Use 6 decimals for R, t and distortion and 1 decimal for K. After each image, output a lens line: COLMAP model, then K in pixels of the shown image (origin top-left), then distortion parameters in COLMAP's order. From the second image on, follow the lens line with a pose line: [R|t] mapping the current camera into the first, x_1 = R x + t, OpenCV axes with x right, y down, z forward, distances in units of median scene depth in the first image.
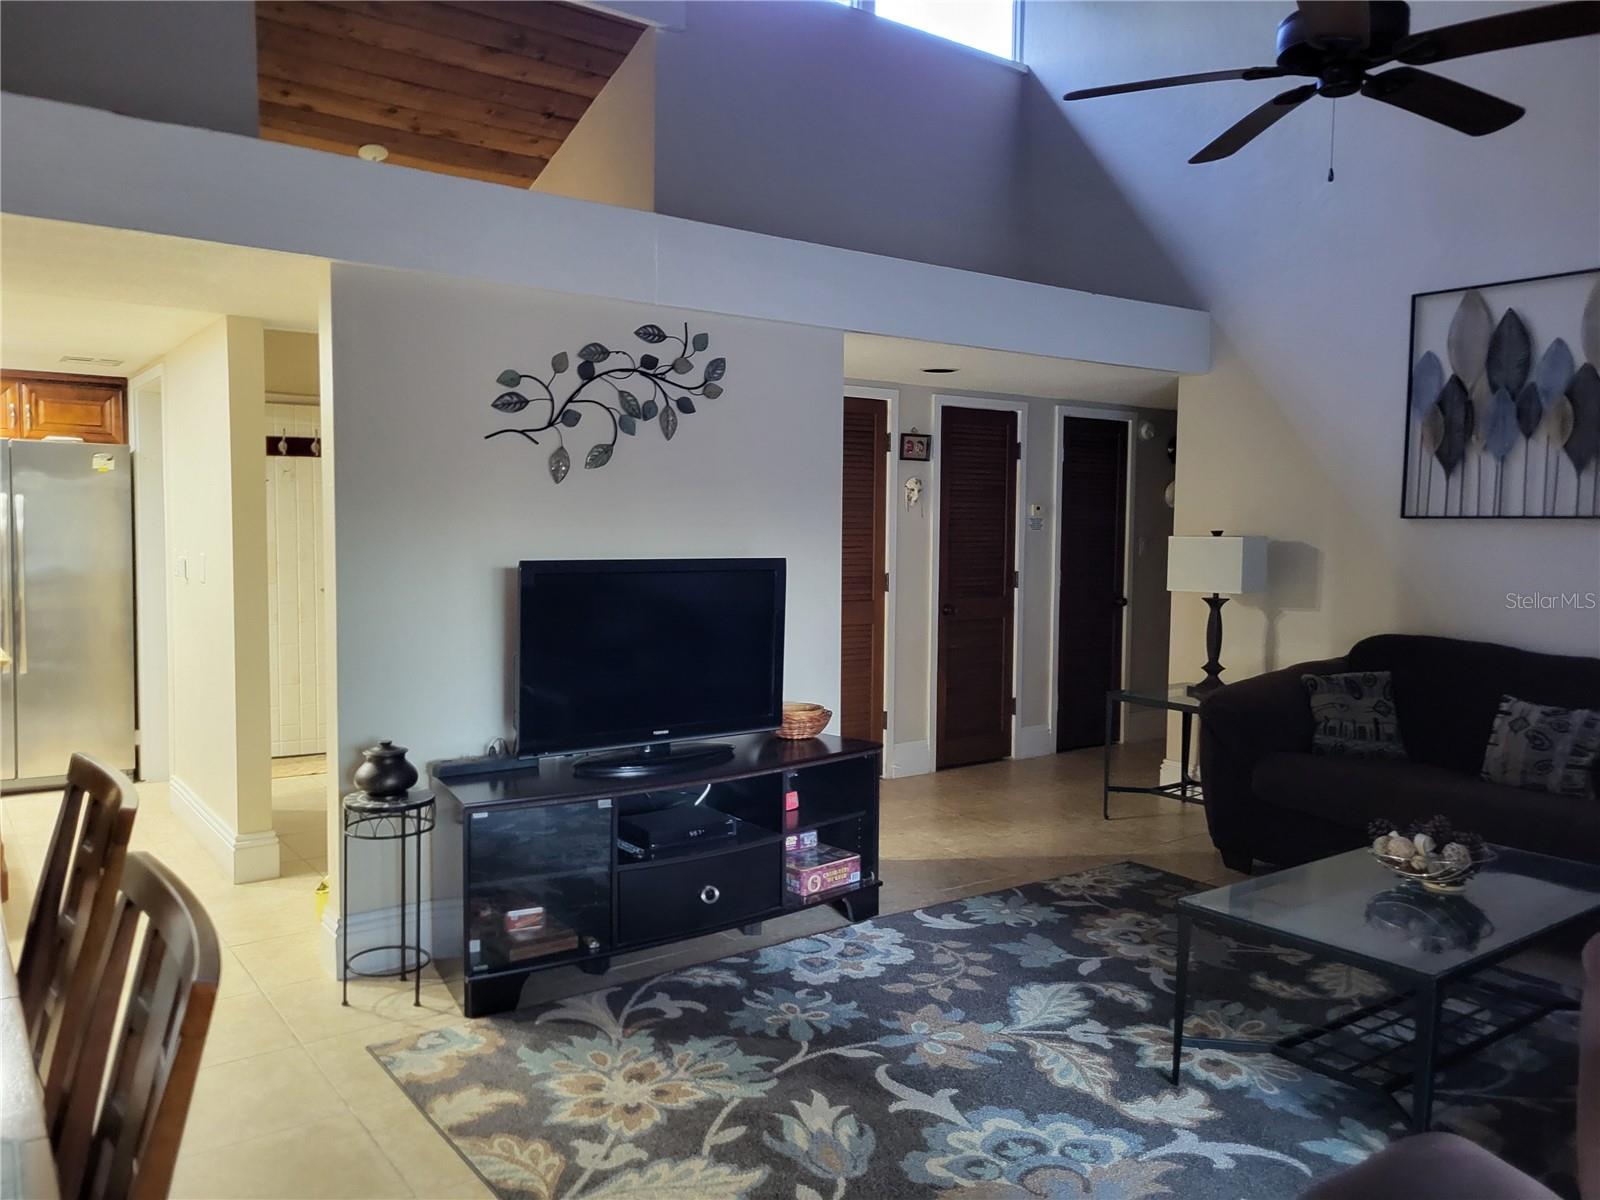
lens RADIAL K [[1222.2, 0, 800.0], [0, 1222.2, 600.0], [0, 0, 1]] dist [0.017802, -0.005611]
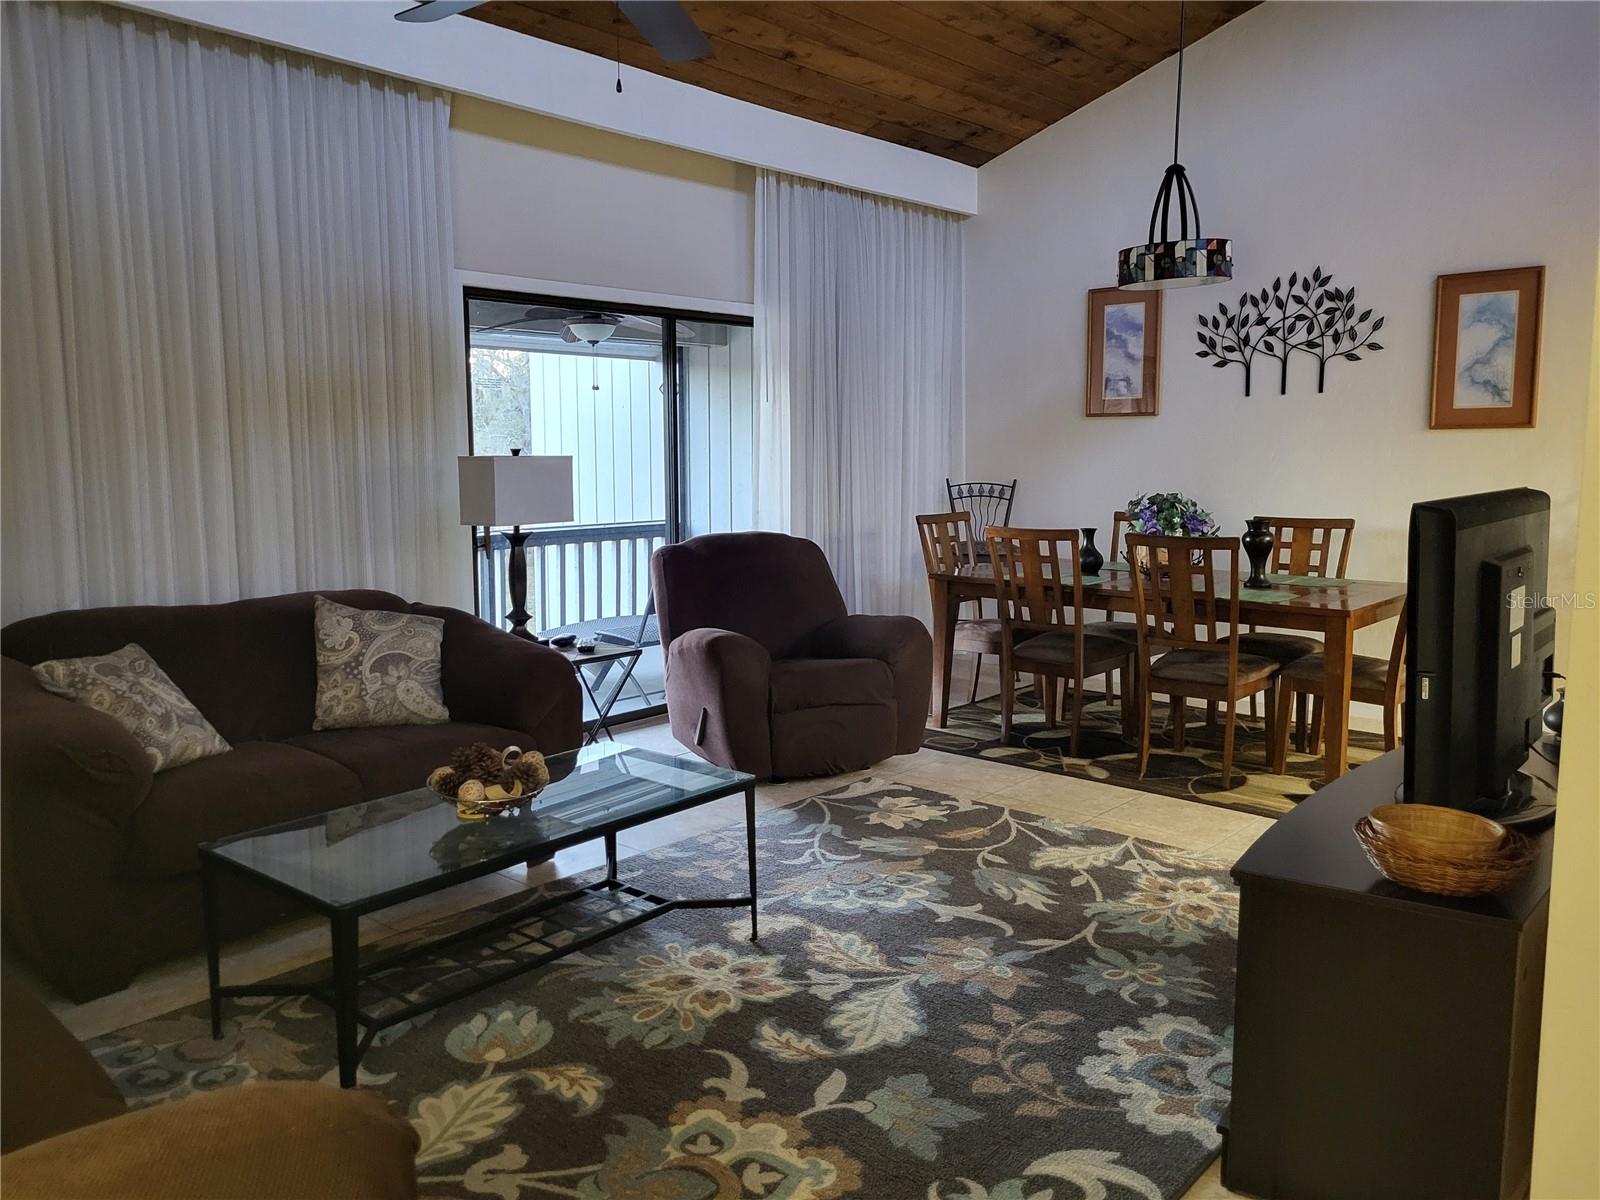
lens RADIAL K [[1222.2, 0, 800.0], [0, 1222.2, 600.0], [0, 0, 1]] dist [0.017802, -0.005611]
pose [[-0.977036, 0.022560, -0.211878, 0.450508], [-0.017851, 0.982216, 0.186902, -0.111051], [0.212326, 0.186392, -0.959258, 1.841808]]
